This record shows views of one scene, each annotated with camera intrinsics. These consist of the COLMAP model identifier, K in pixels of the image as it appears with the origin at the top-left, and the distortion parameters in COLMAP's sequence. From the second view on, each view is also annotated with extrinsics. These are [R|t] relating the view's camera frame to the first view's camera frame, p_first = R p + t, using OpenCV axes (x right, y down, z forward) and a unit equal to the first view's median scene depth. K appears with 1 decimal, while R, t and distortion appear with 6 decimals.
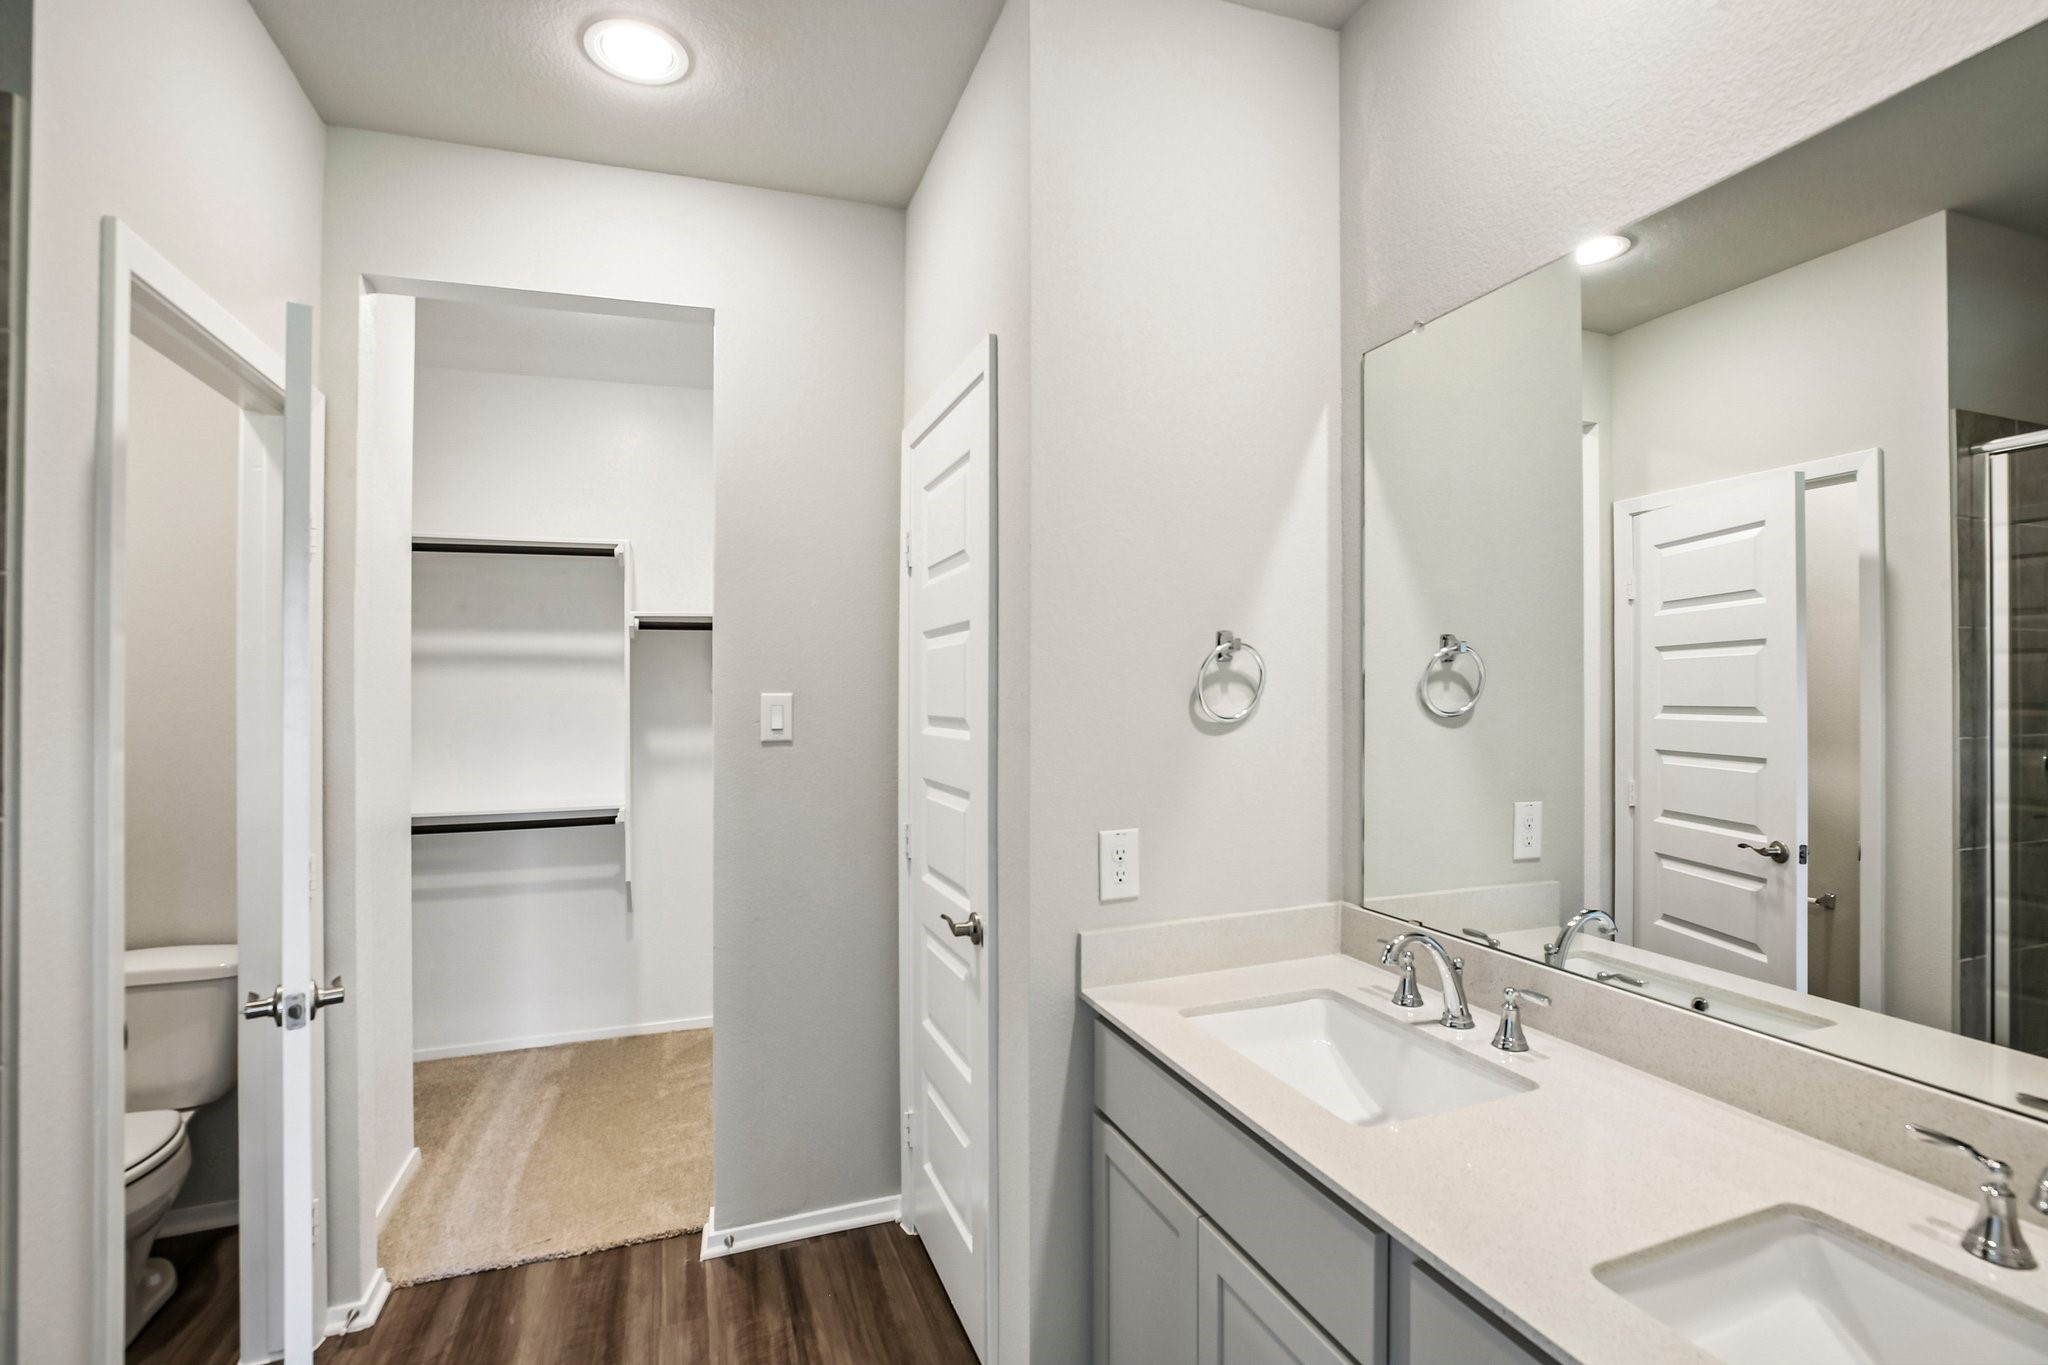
lens RADIAL K [[939.2, 0, 1044.0], [0, 939.2, 707.6], [0, 0, 1]] dist [-0.030872, 0.006859]
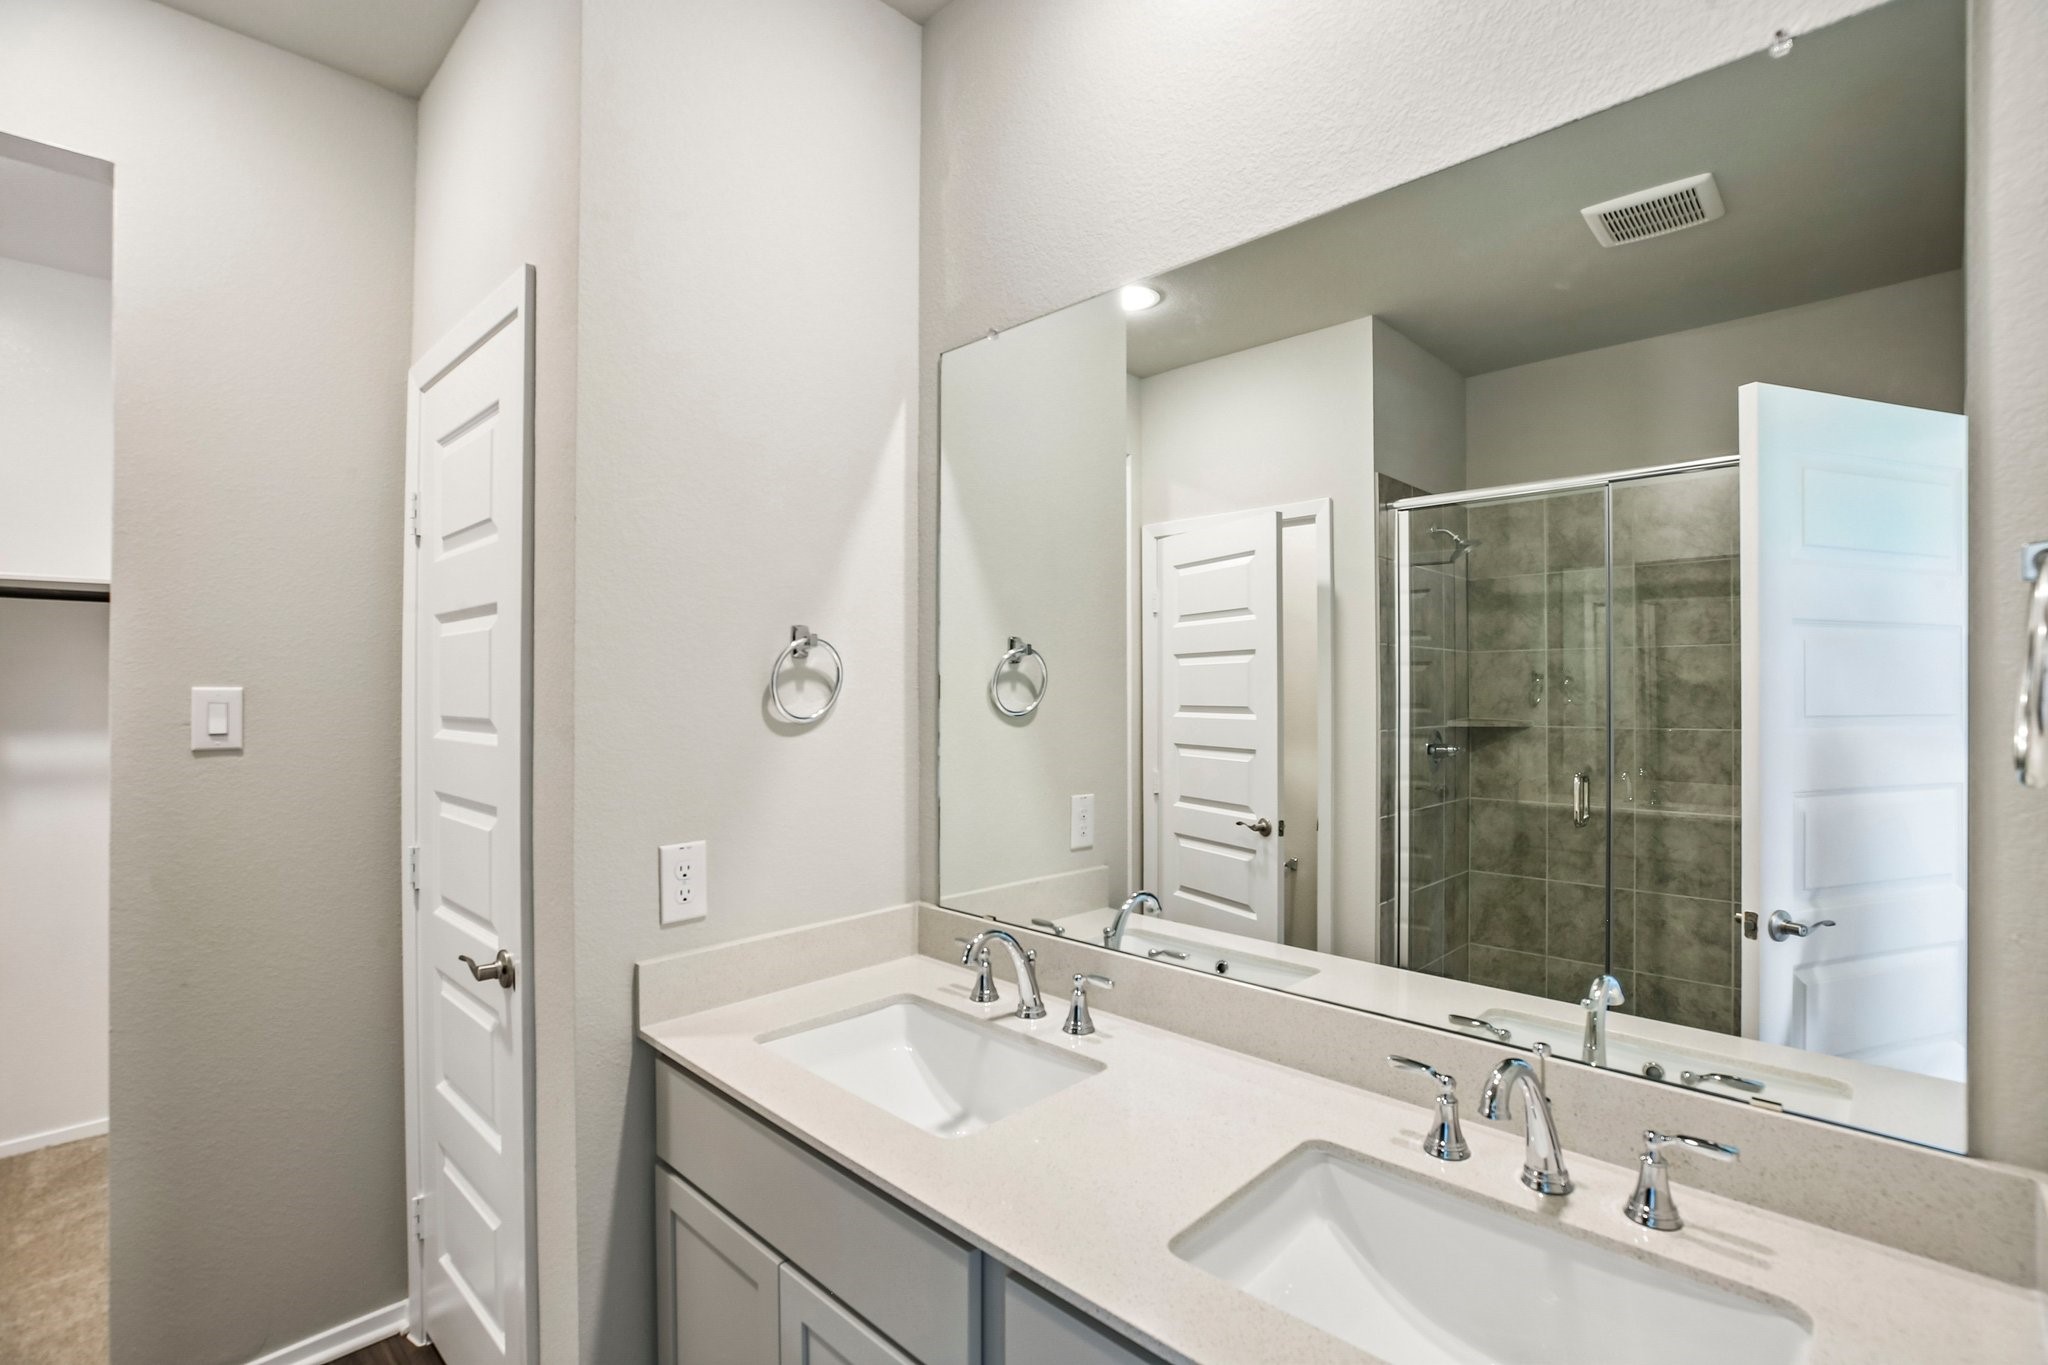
lens RADIAL K [[939.2, 0, 1015.6], [0, 939.2, 704.2], [0, 0, 1]] dist [-0.030872, 0.006859]
pose [[0.911478, 0.001177, 0.411346, 0.001359], [0.000006, 0.999996, -0.002875, 0.000462], [-0.411348, 0.002623, 0.911475, 0.045982]]
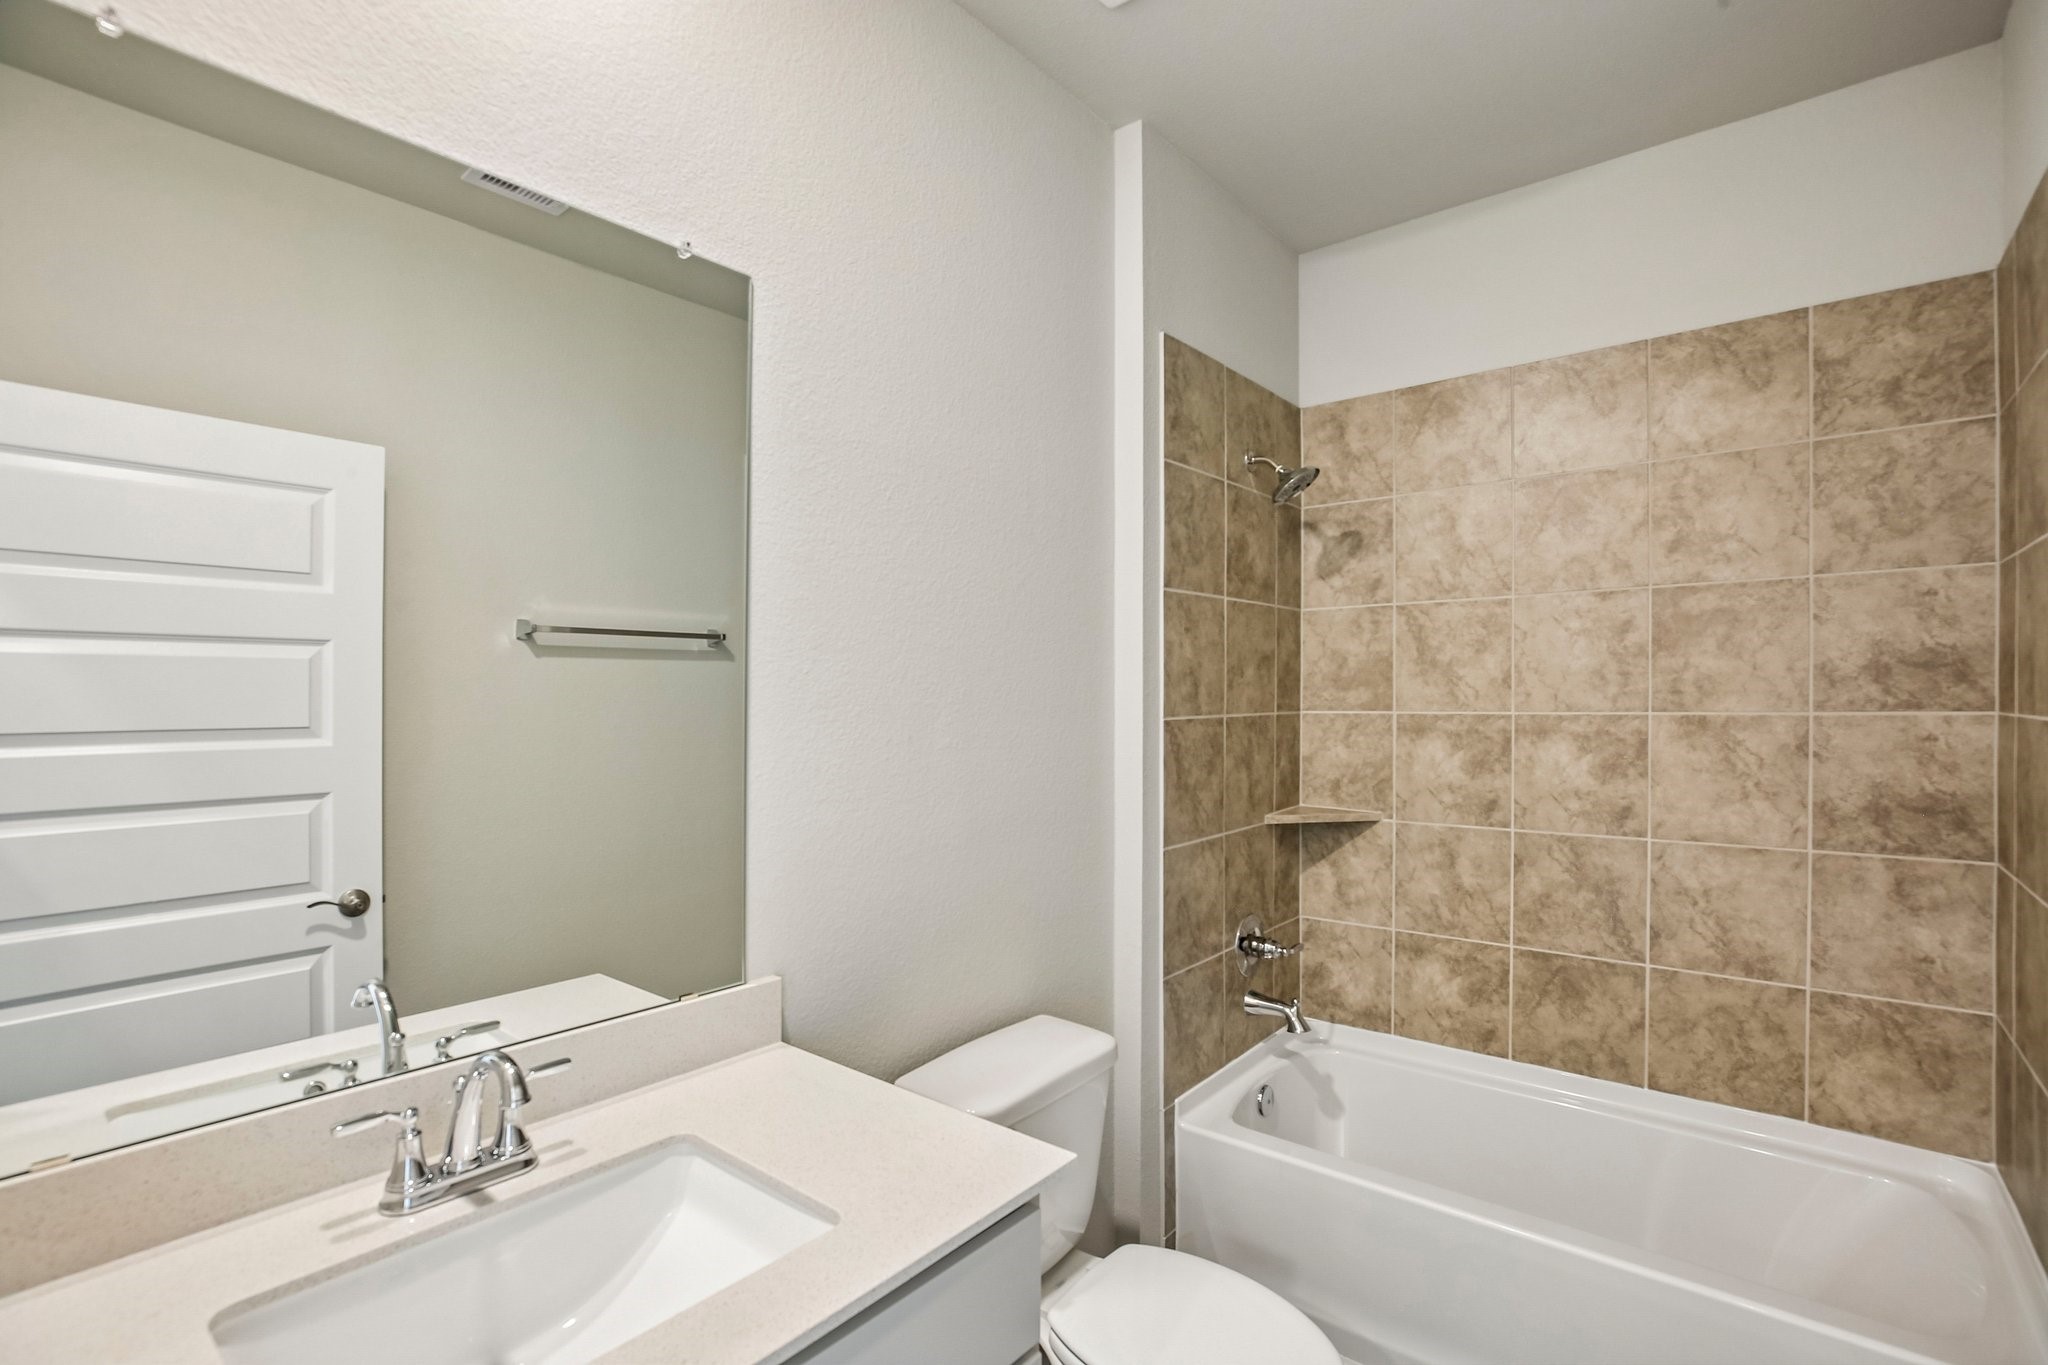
lens RADIAL K [[939.2, 0, 1037.6], [0, 939.2, 690.8], [0, 0, 1]] dist [-0.030872, 0.006859]
pose [[-0.503729, 0.011717, 0.863782, -0.228470], [0.008382, 0.999927, -0.008676, -0.014317], [-0.863821, 0.002870, -0.503791, 0.585126]]
